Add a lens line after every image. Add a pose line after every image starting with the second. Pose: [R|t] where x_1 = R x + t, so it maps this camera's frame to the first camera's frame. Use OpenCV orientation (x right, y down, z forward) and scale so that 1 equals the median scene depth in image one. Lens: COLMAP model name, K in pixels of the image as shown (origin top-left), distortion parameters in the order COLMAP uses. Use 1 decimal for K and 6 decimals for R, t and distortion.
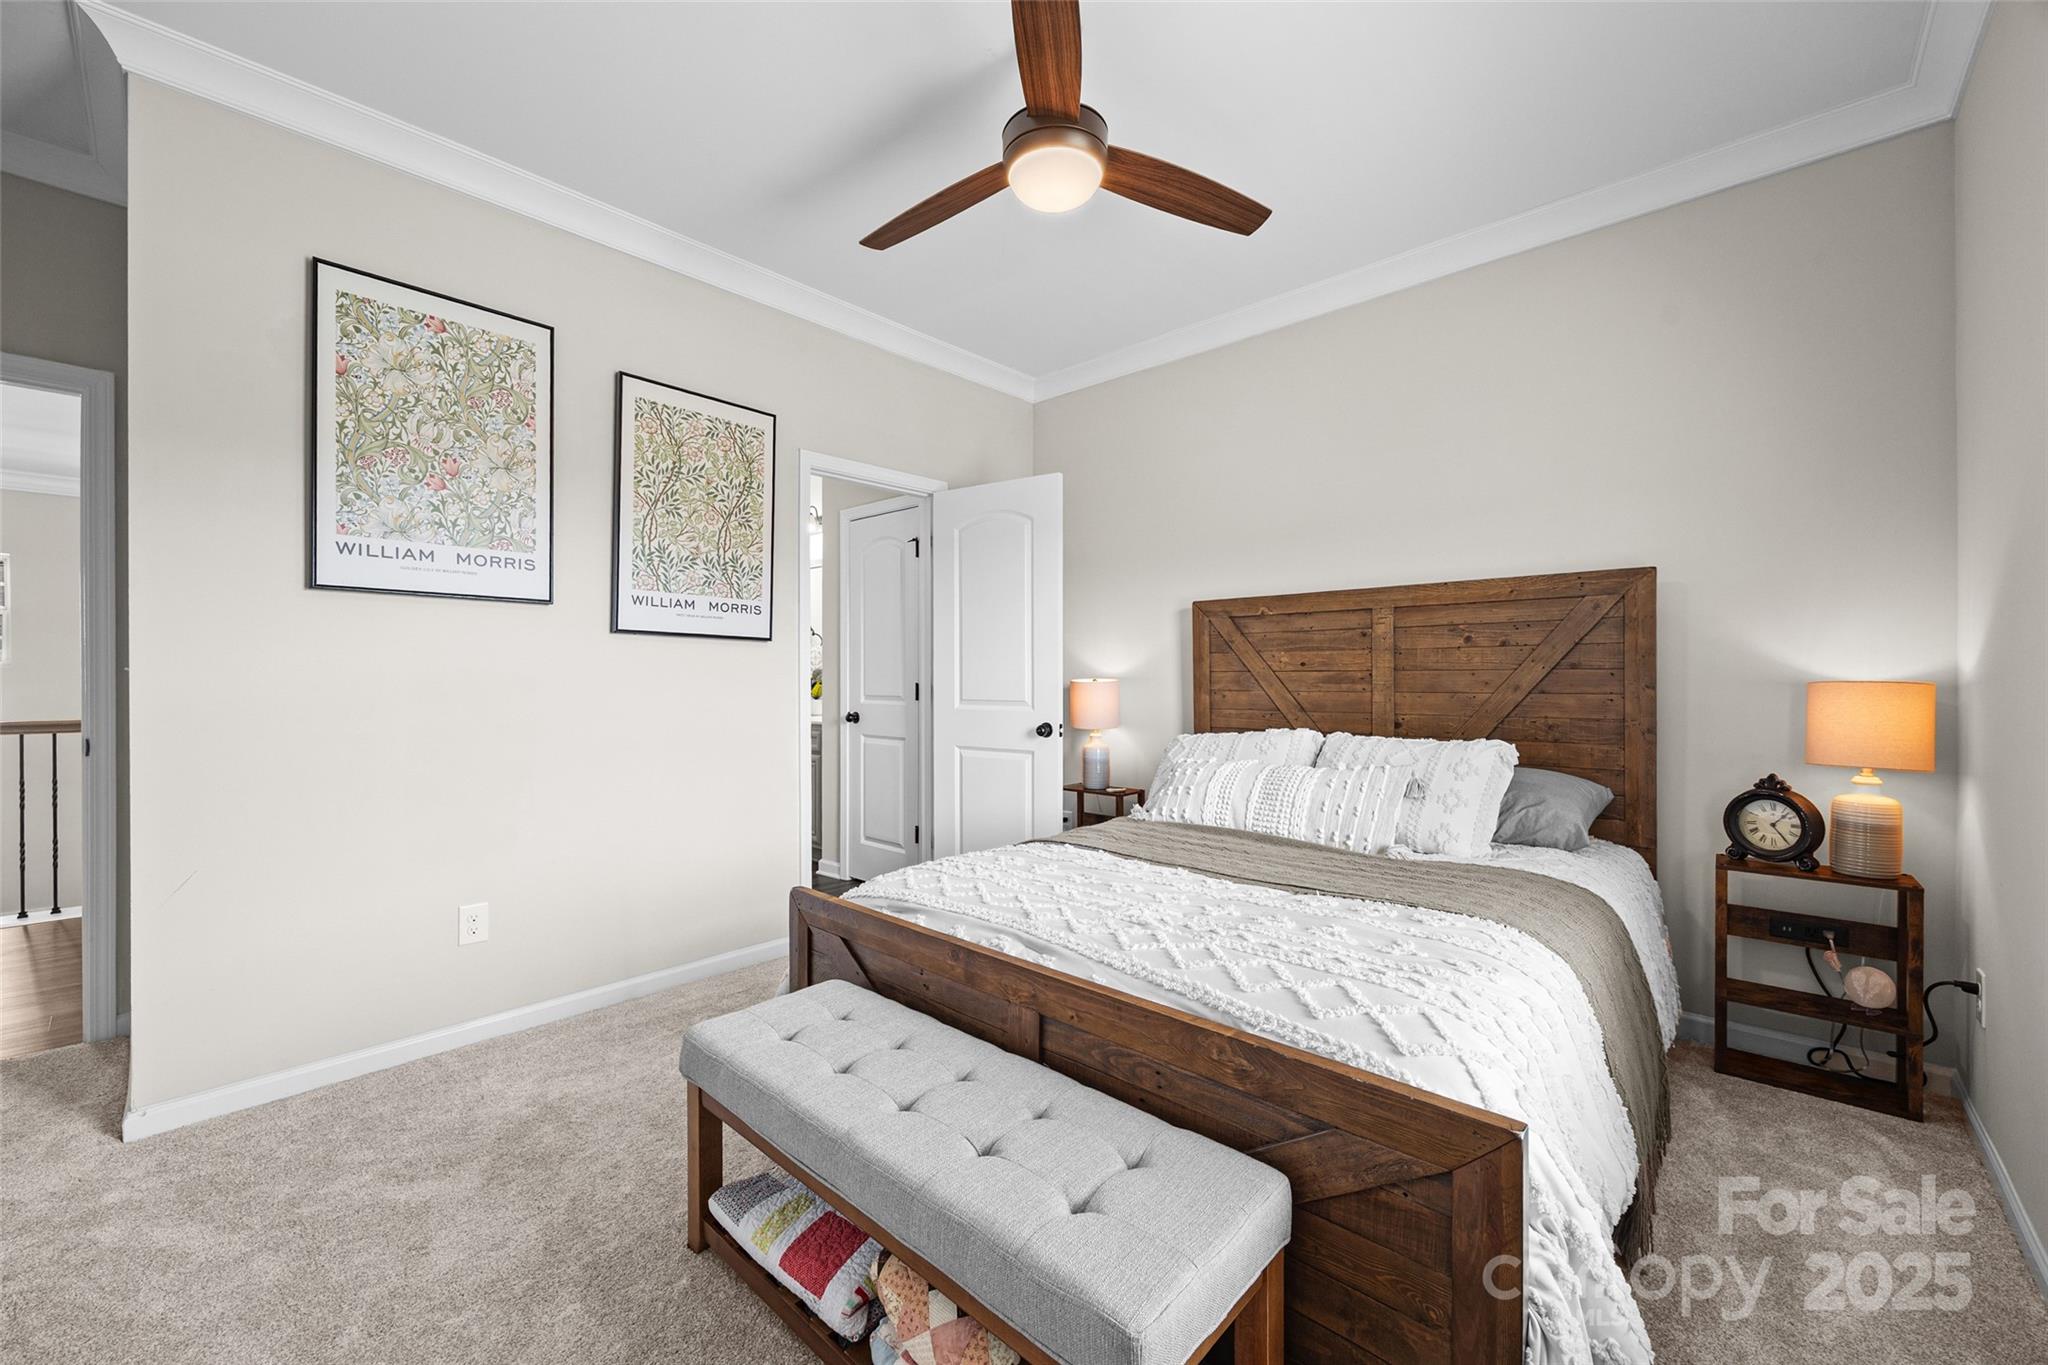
lens RADIAL K [[778.9, 0, 1008.5], [0, 778.9, 673.4], [0, 0, 1]] dist [-0.006390, -0.000177]
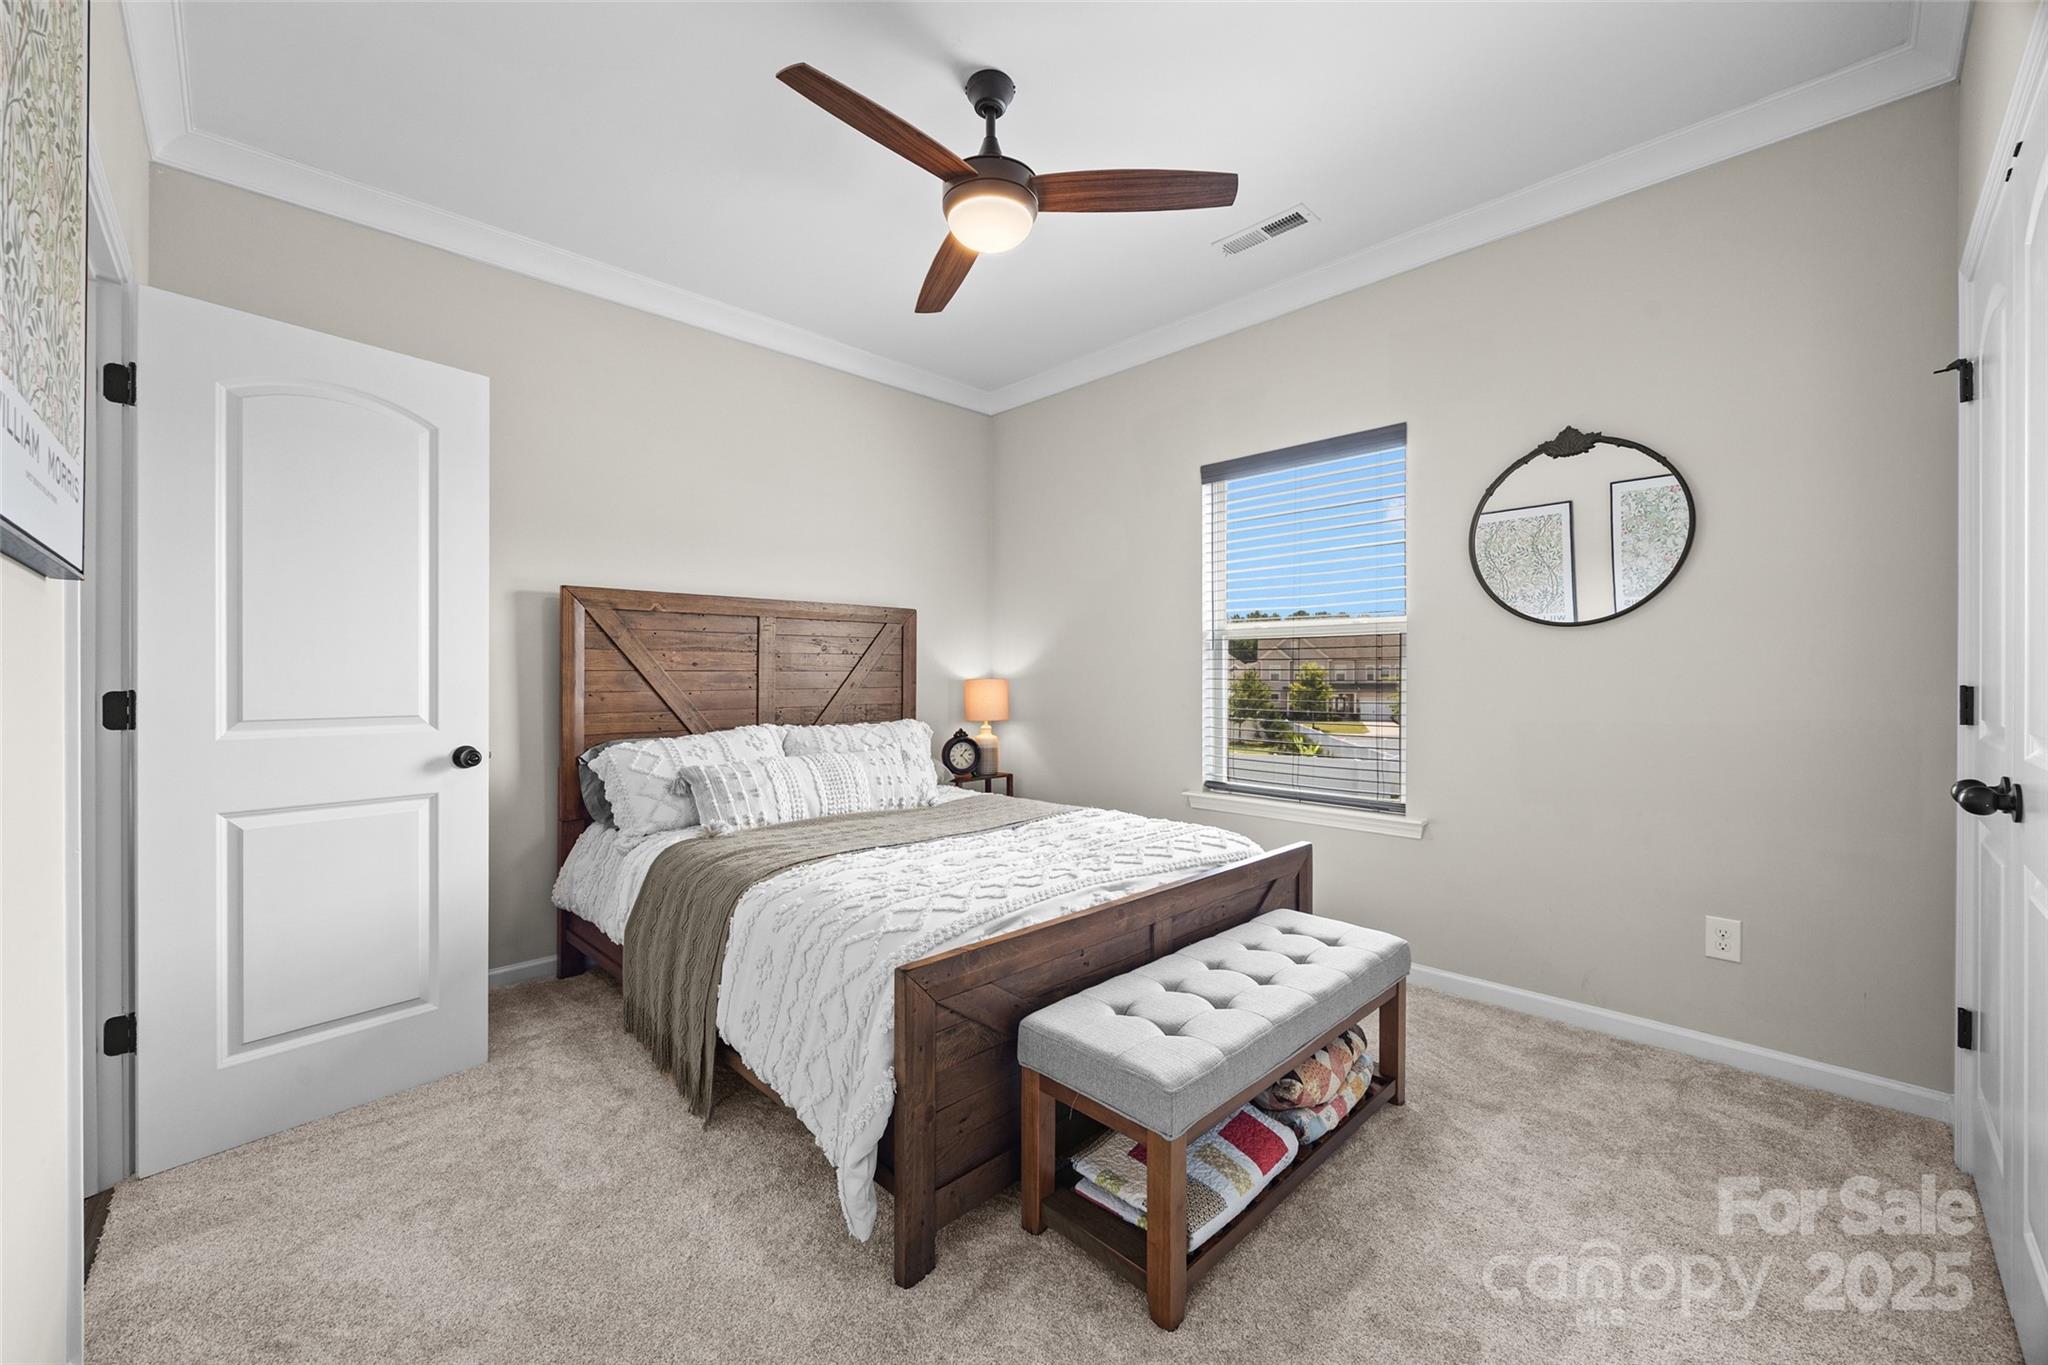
lens RADIAL K [[778.9, 0, 1008.5], [0, 778.9, 673.4], [0, 0, 1]] dist [-0.006390, -0.000177]
pose [[0.075397, 0.004014, 0.997146, -0.728398], [-0.006606, 0.999972, -0.003525, 0.001912], [-0.997132, -0.006321, 0.075421, 0.625136]]
